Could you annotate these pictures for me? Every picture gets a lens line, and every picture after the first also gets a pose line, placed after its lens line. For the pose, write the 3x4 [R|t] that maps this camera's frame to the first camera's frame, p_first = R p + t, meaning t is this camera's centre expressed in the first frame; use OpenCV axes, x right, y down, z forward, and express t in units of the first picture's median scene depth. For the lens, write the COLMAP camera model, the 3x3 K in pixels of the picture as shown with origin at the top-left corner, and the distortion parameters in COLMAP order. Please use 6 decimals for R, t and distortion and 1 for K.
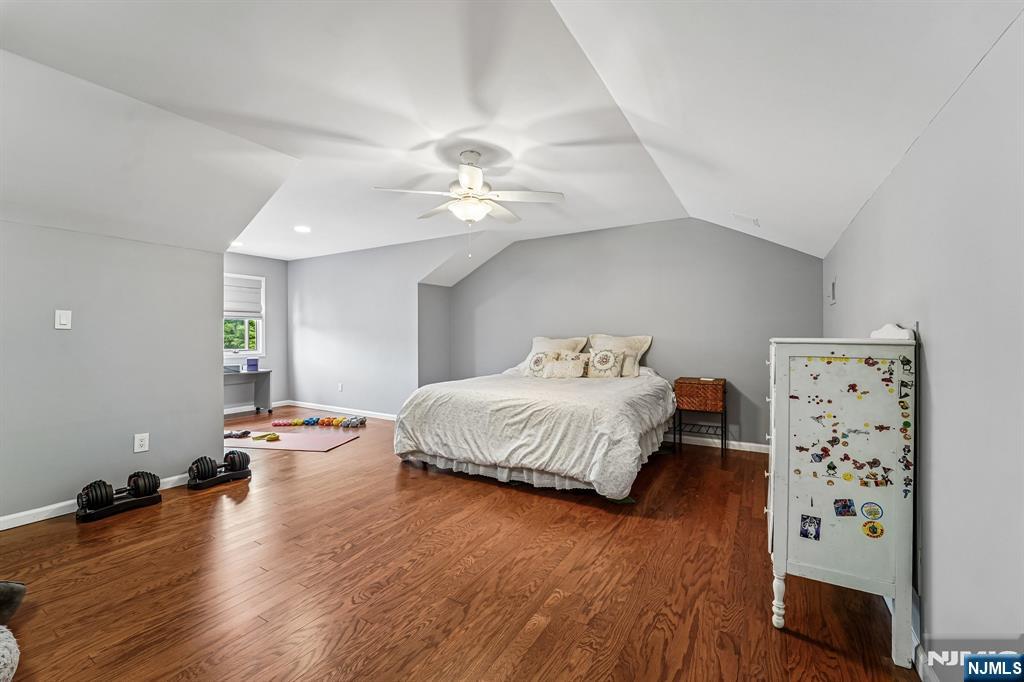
lens RADIAL K [[424.8, 0, 513.1], [0, 424.8, 335.0], [0, 0, 1]] dist [0.000293, 0.000150]
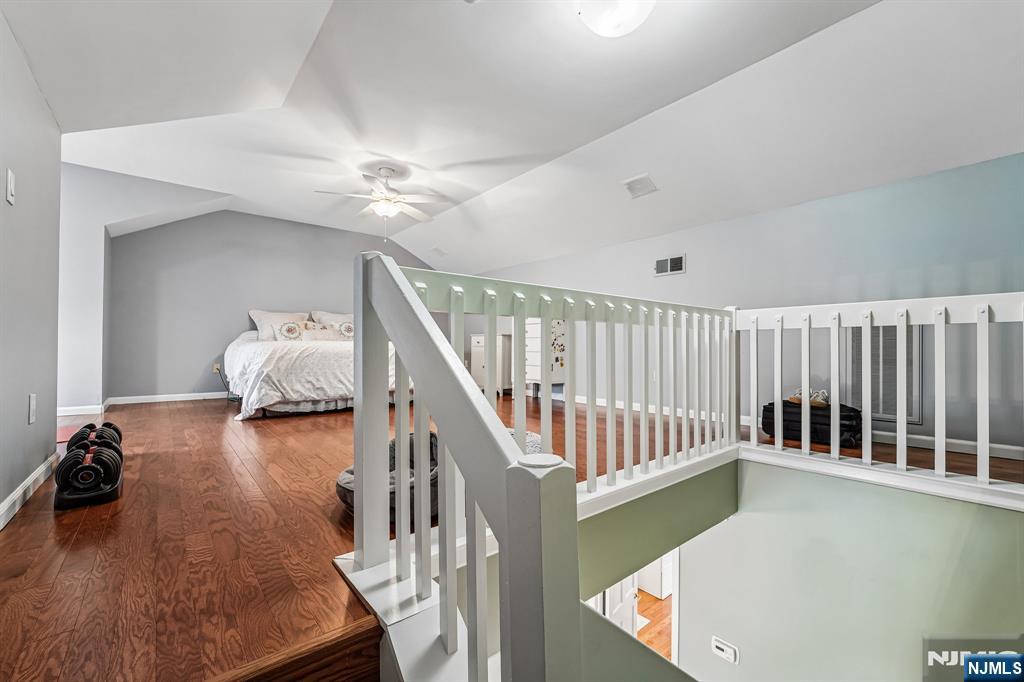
lens RADIAL K [[422.6, 0, 511.1], [0, 422.6, 345.3], [0, 0, 1]] dist [-0.012696, -0.000083]
pose [[0.327377, 0.011764, 0.944821, -1.096510], [-0.005768, 0.999929, -0.010452, 0.149869], [-0.944876, -0.002028, 0.327421, 0.118679]]
